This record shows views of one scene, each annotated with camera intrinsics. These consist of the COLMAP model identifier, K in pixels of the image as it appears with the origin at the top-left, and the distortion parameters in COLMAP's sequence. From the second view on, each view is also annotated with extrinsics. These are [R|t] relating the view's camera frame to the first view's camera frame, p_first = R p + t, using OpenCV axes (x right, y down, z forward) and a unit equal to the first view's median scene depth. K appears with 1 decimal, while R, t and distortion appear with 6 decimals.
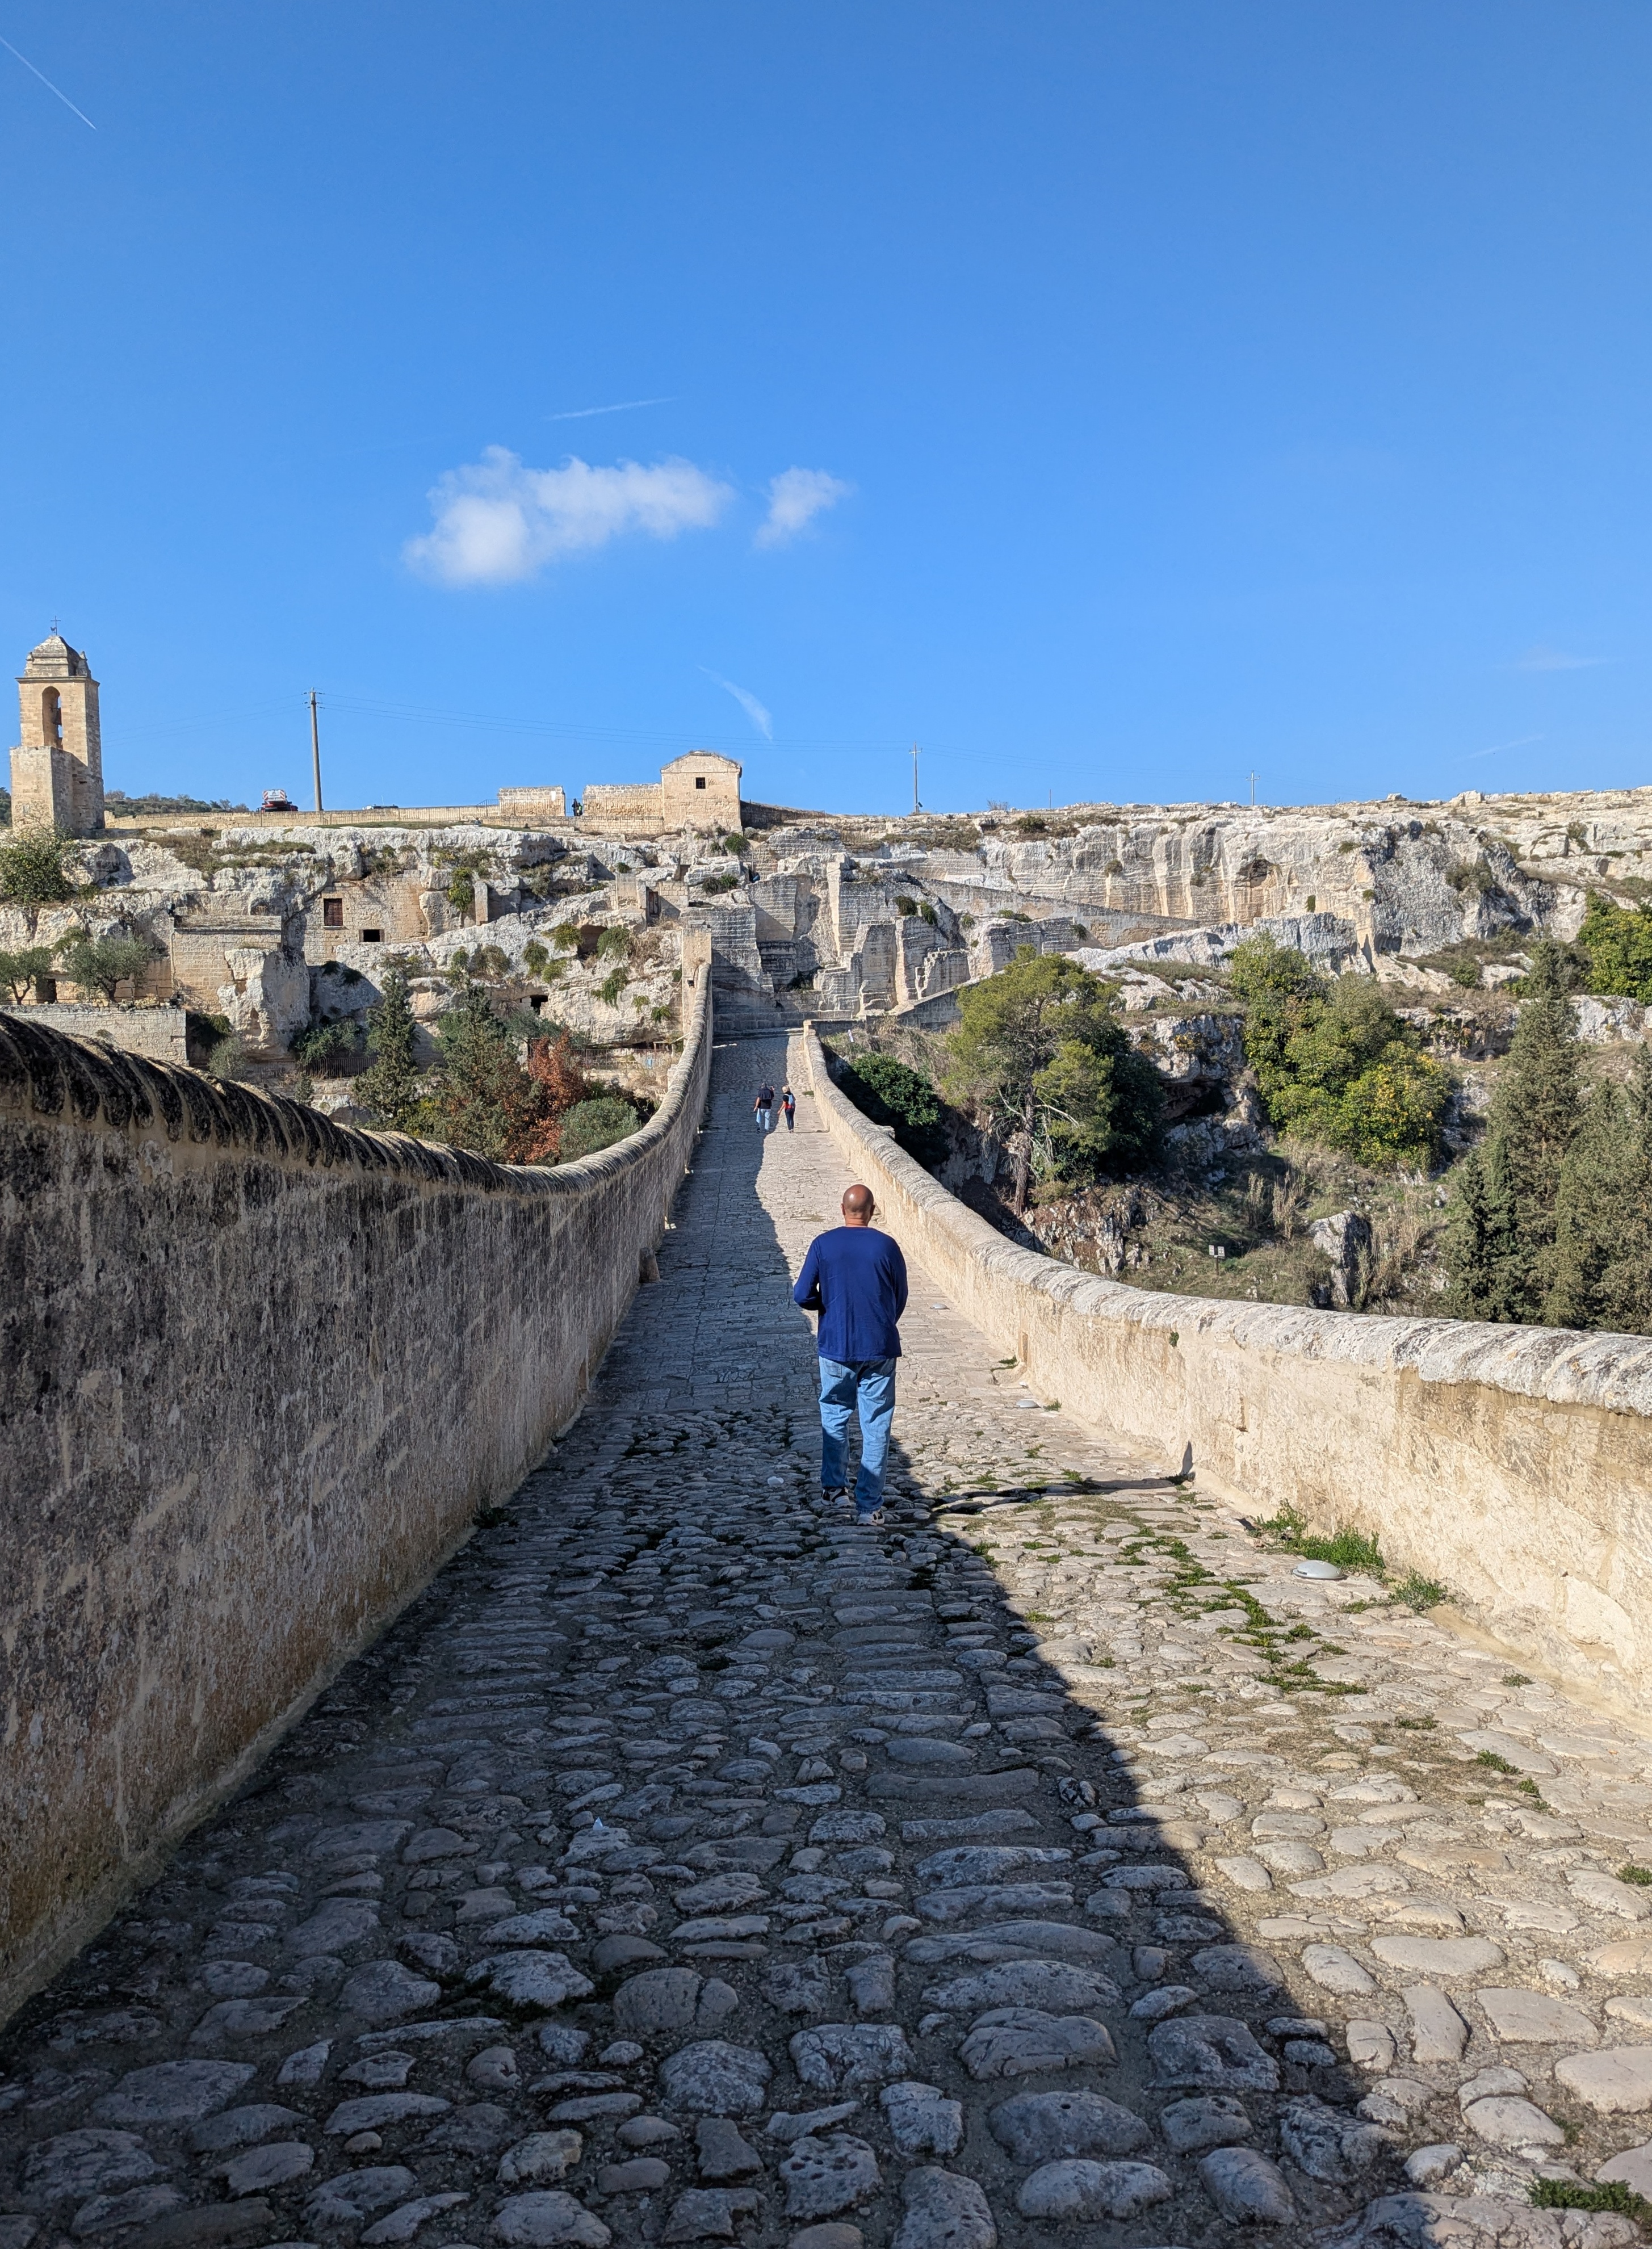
lens RADIAL K [[1659.1, 0, 850.3], [0, 1659.1, 1076.8], [0, 0, 1]] dist [0.036674, -0.000022]
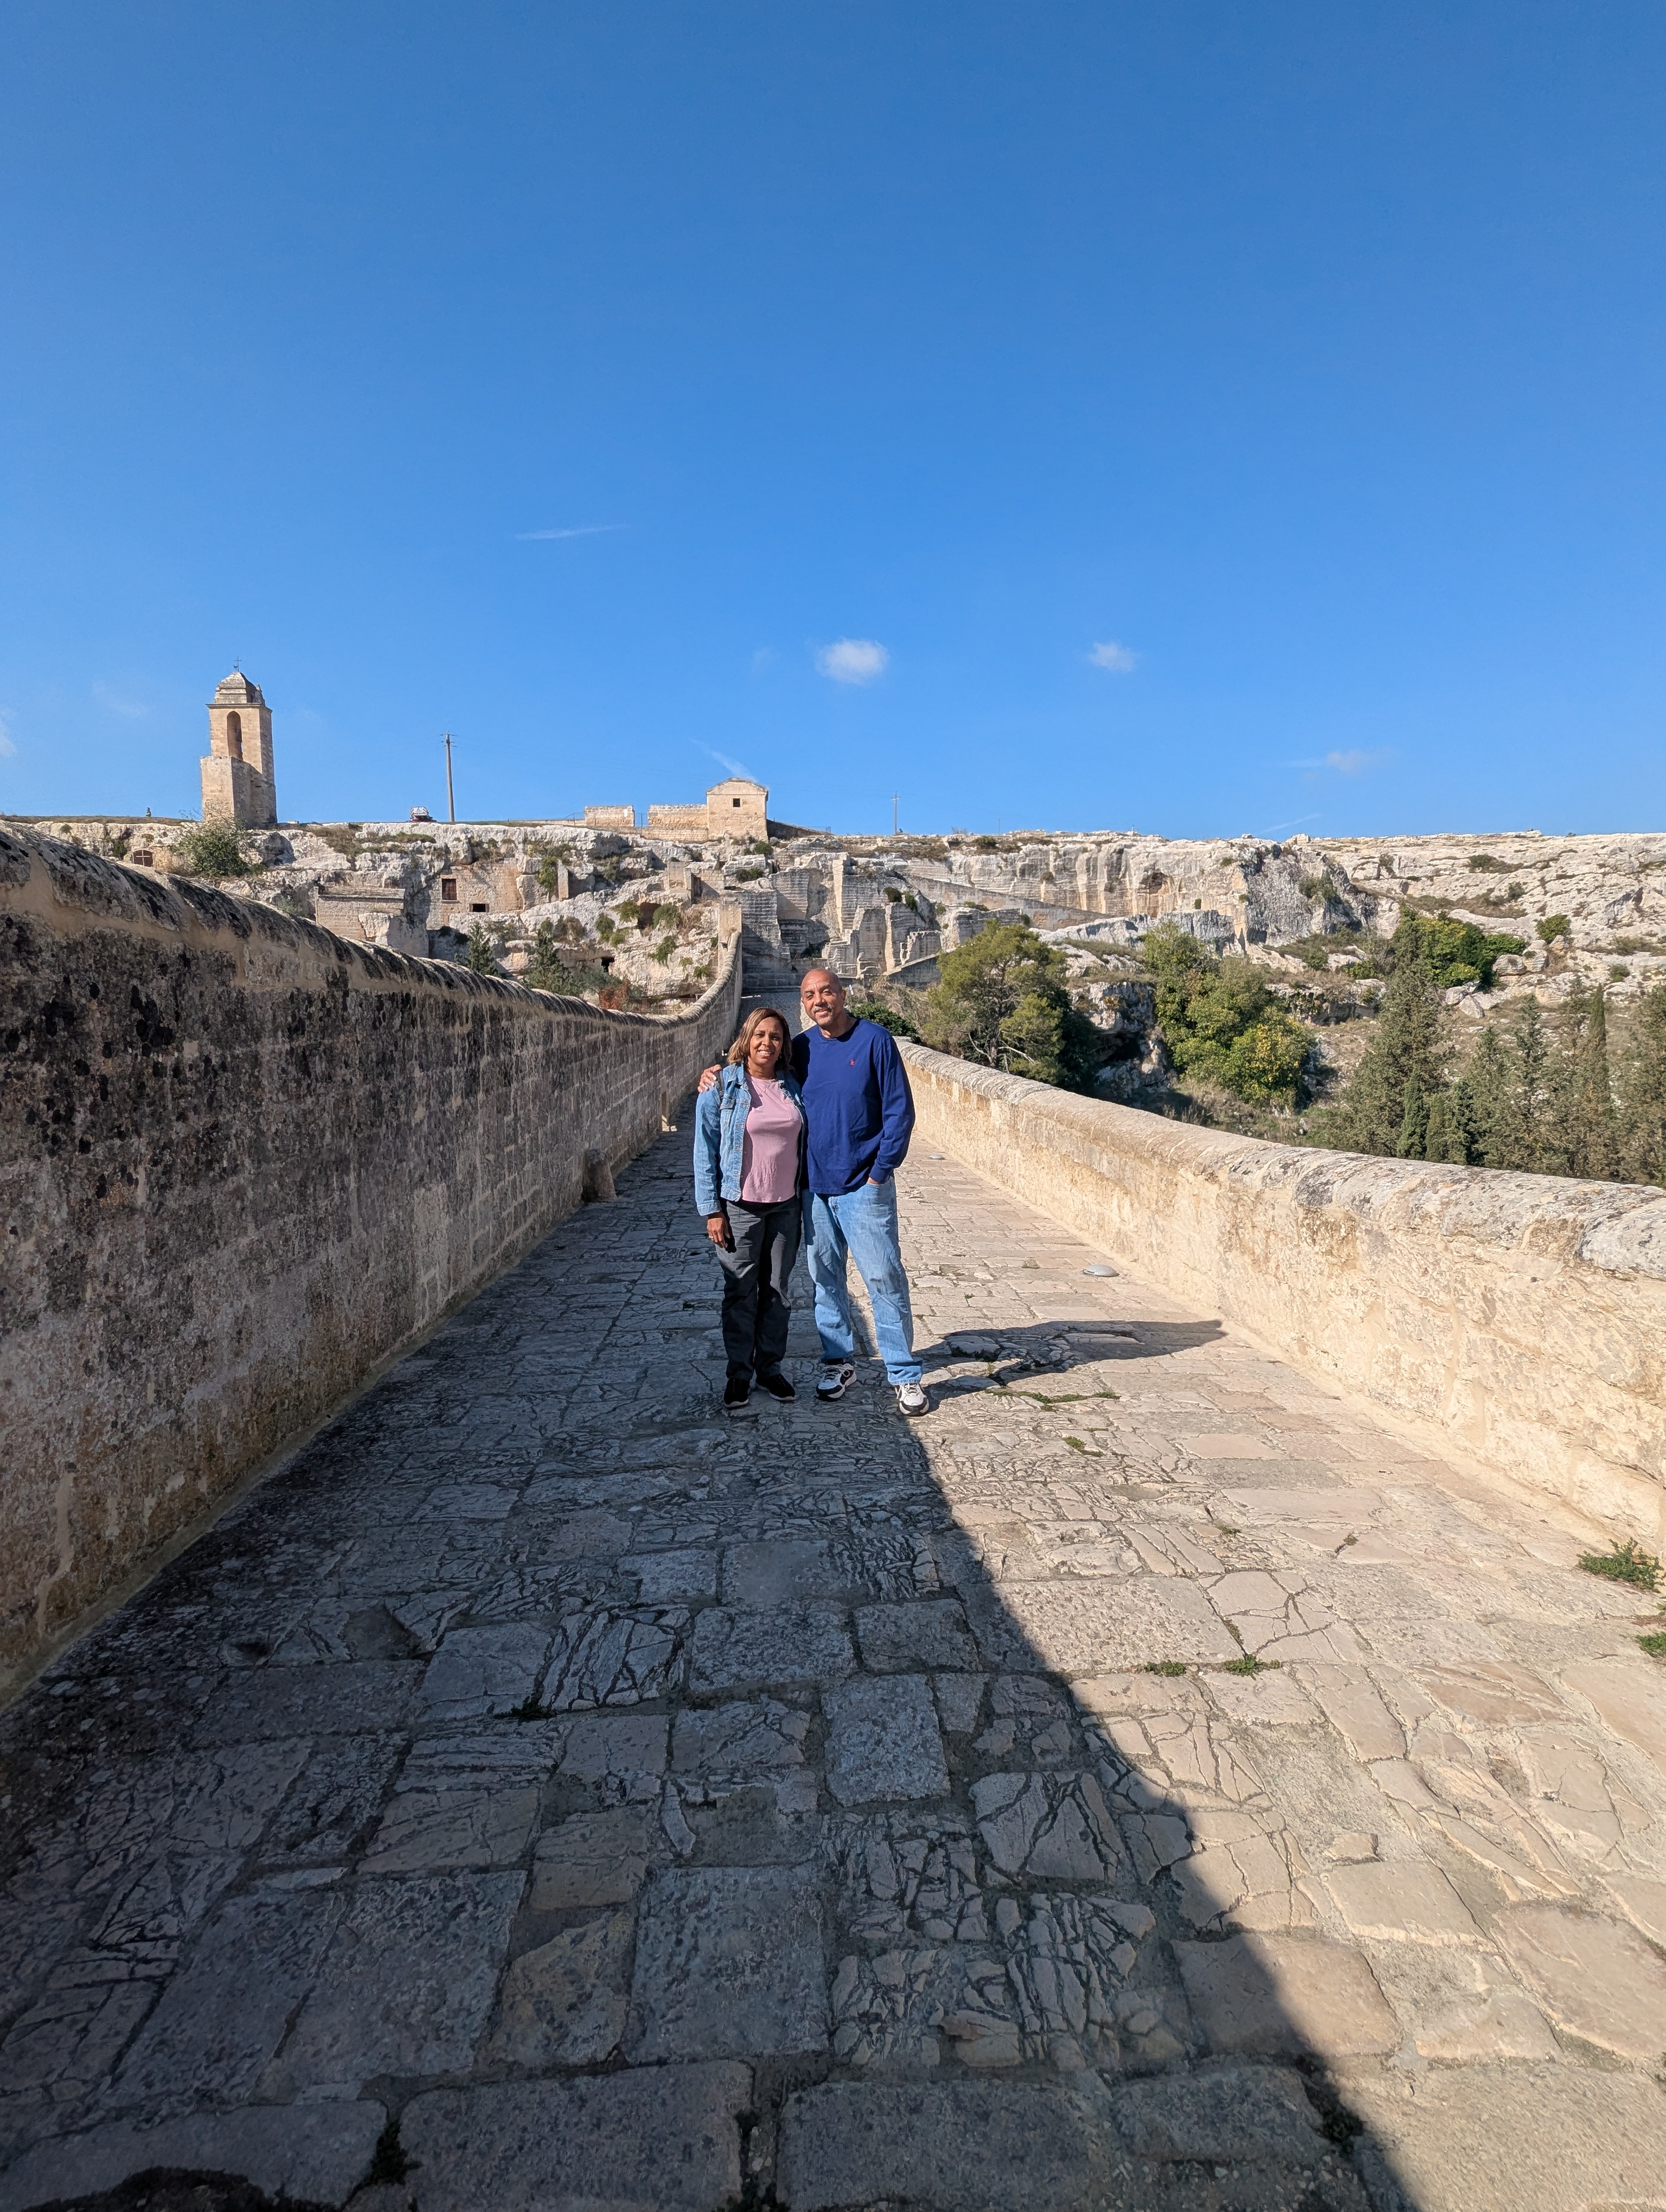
lens RADIAL K [[1096.6, 0, 833.0], [0, 1096.6, 1106.0], [0, 0, 1]] dist [0.003569, 0.000311]
pose [[0.999801, 0.019778, -0.002531, -0.008483], [-0.019609, 0.998303, 0.054829, 0.015541], [0.003611, -0.054769, 0.998493, 0.144016]]
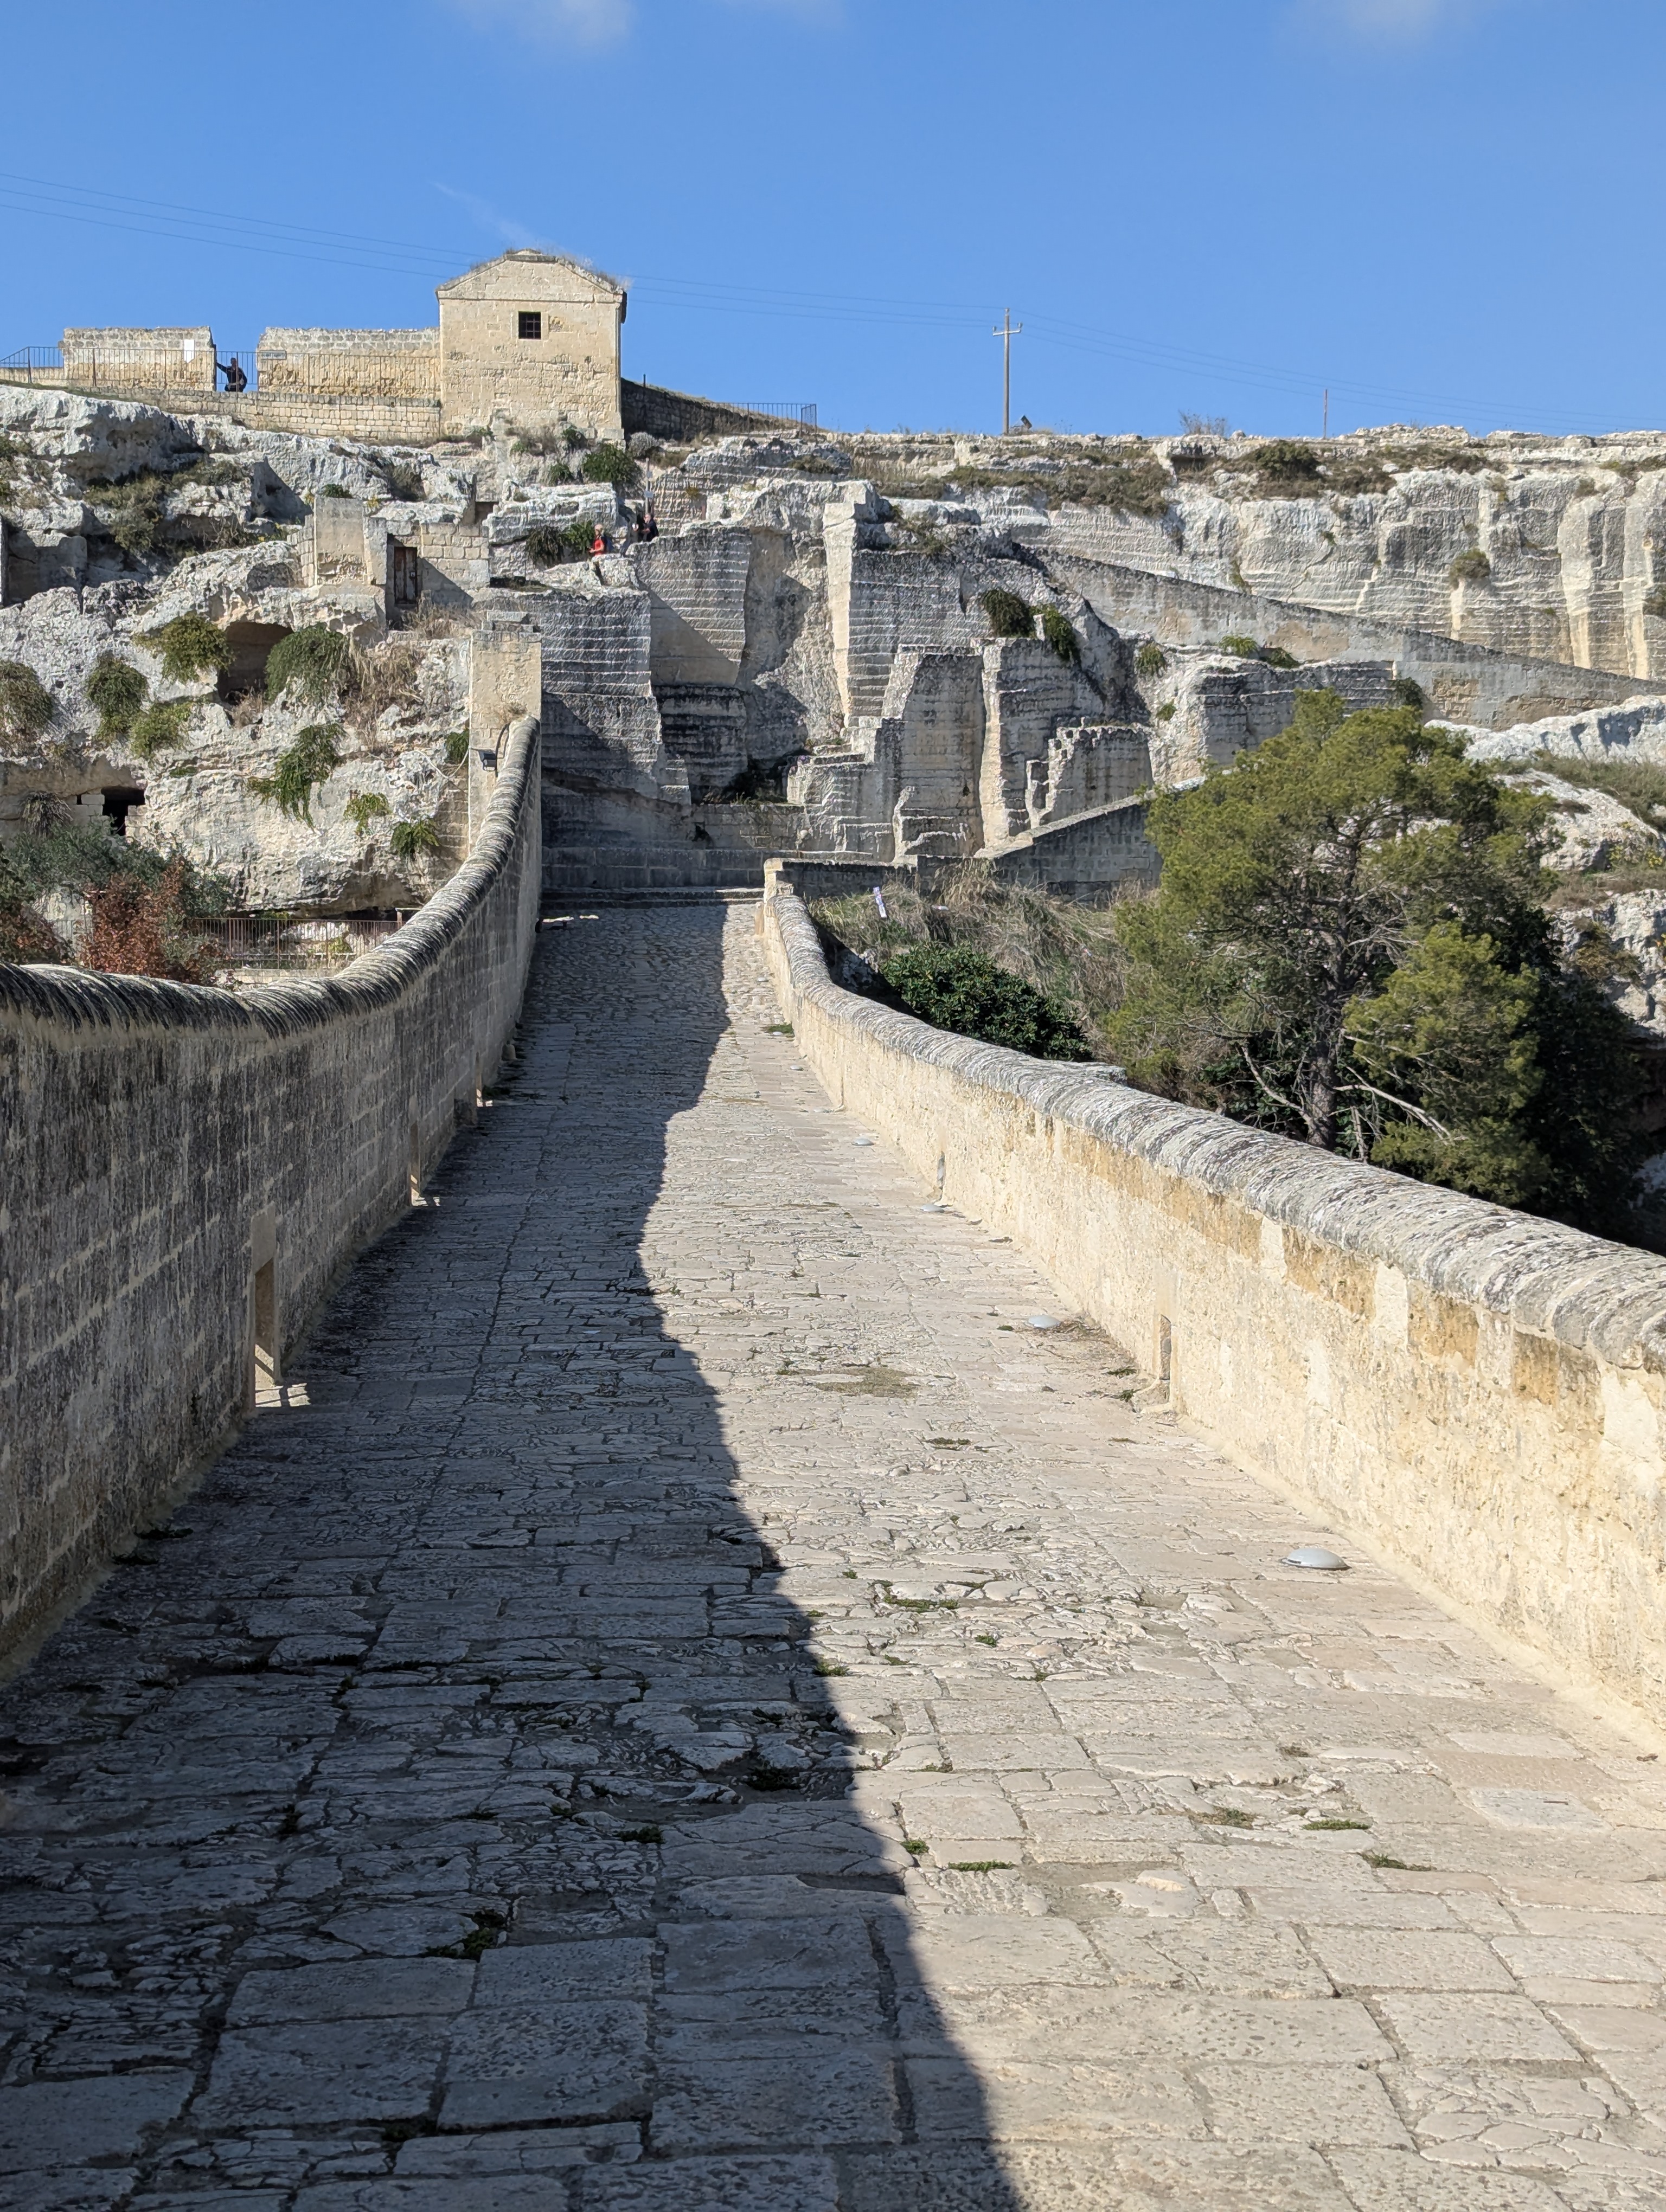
lens RADIAL K [[3221.3, 0, 850.5], [0, 3221.3, 1170.4], [0, 0, 1]] dist [0.116152, -0.524920]
pose [[0.999376, 0.032930, 0.012799, -0.012901], [-0.033326, 0.998929, 0.032084, 0.013714], [-0.011729, -0.032491, 0.999403, 0.183196]]
